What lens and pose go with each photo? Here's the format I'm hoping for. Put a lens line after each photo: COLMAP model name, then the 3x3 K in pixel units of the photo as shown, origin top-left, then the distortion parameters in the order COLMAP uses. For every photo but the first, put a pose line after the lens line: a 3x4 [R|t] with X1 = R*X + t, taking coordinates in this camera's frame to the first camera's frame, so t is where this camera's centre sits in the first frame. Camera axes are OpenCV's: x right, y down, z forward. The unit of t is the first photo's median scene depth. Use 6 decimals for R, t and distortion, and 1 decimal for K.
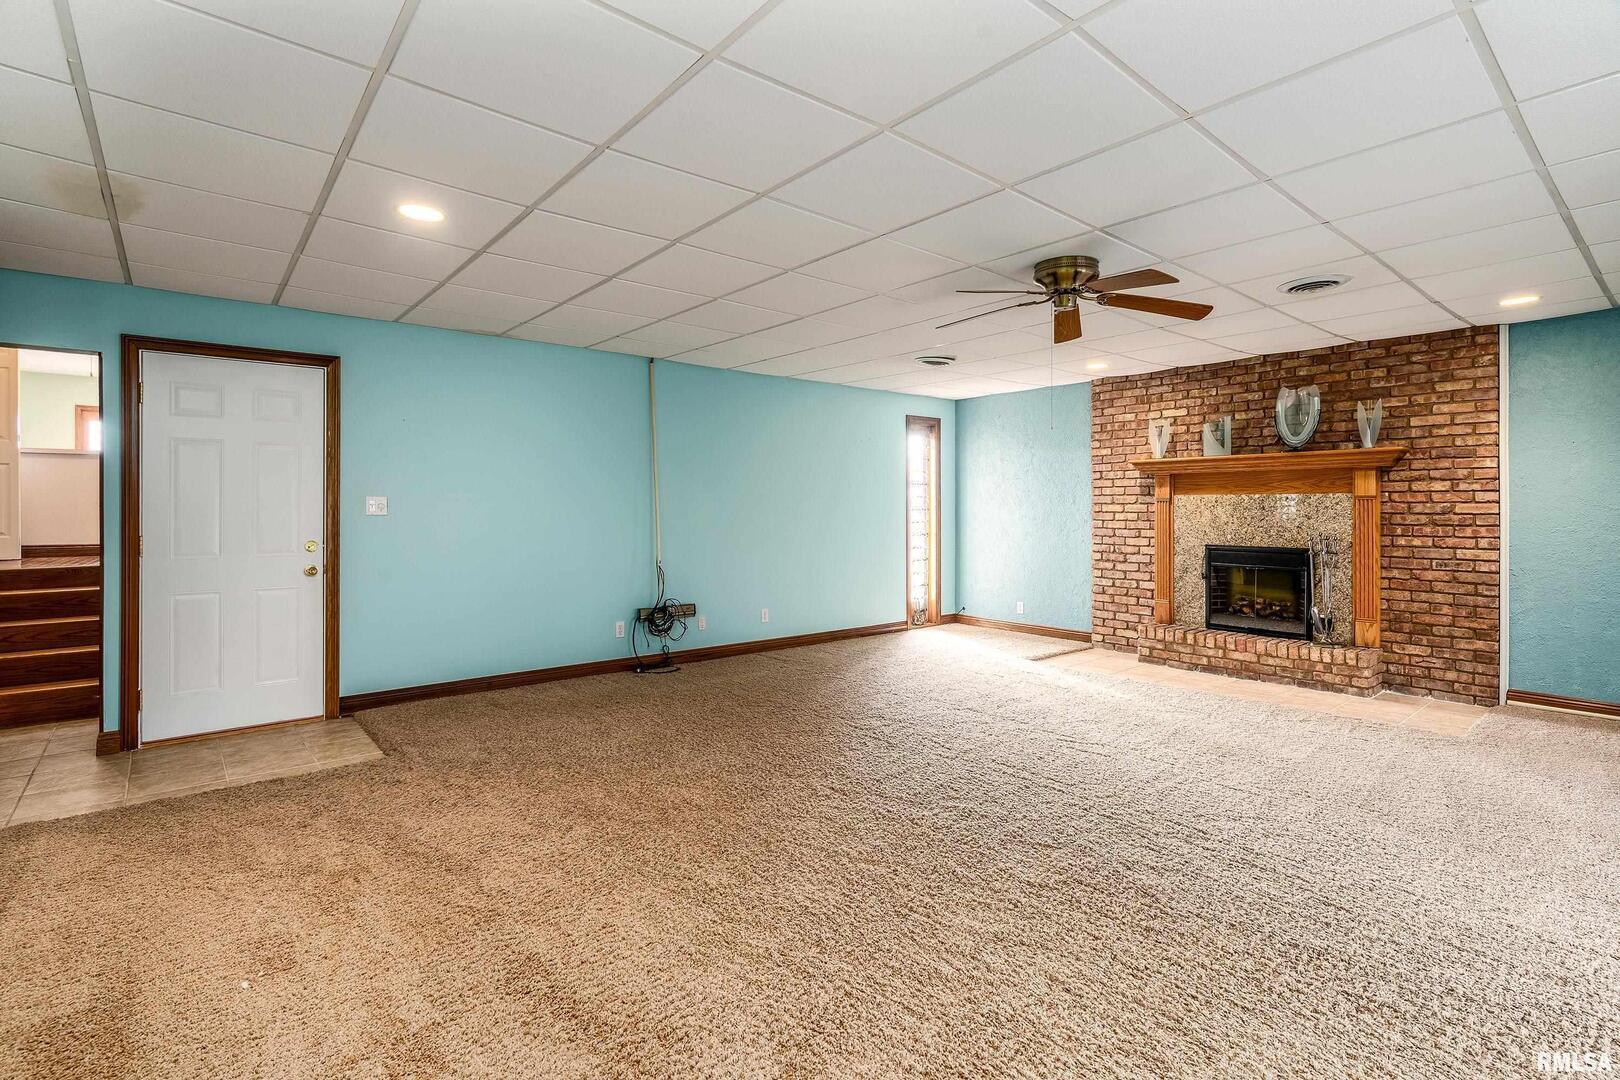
lens RADIAL K [[766.0, 0, 857.0], [0, 766.0, 515.2], [0, 0, 1]] dist [-0.011529, 0.005496]
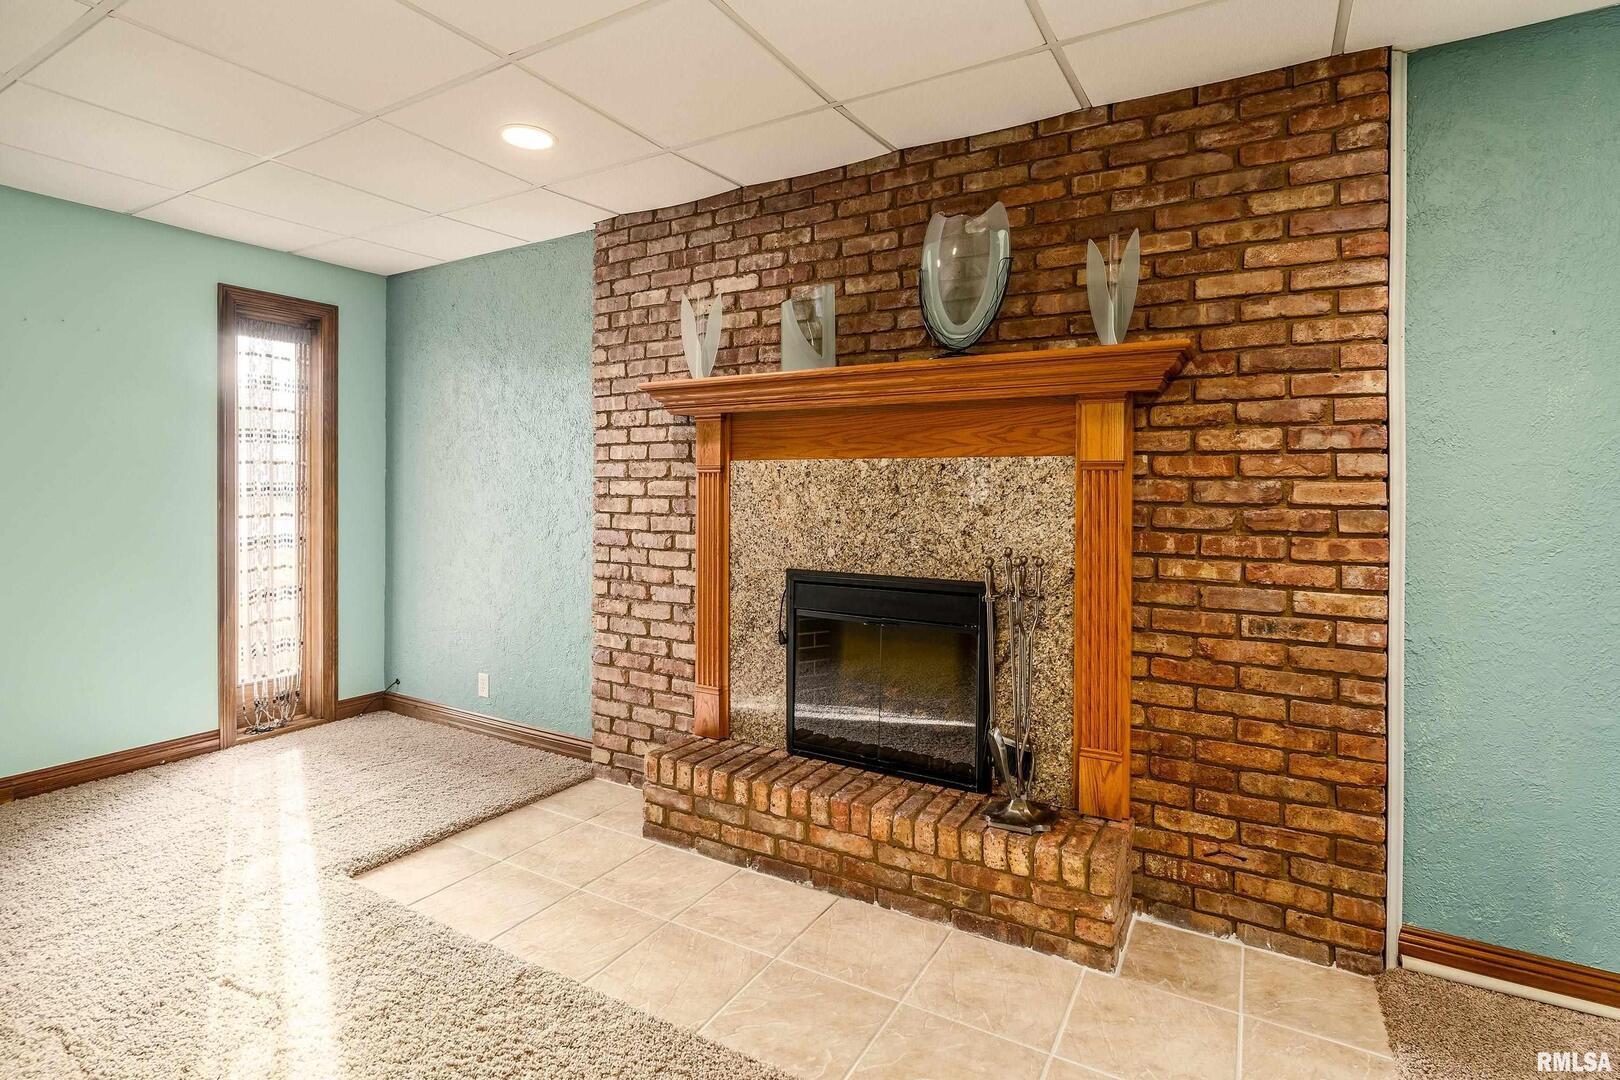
lens RADIAL K [[766.0, 0, 836.5], [0, 766.0, 500.4], [0, 0, 1]] dist [-0.011529, 0.005496]
pose [[0.948376, 0.007071, 0.317069, 0.381522], [-0.006981, 0.999975, -0.001419, -0.002150], [-0.317071, -0.000868, 0.948401, 0.627167]]
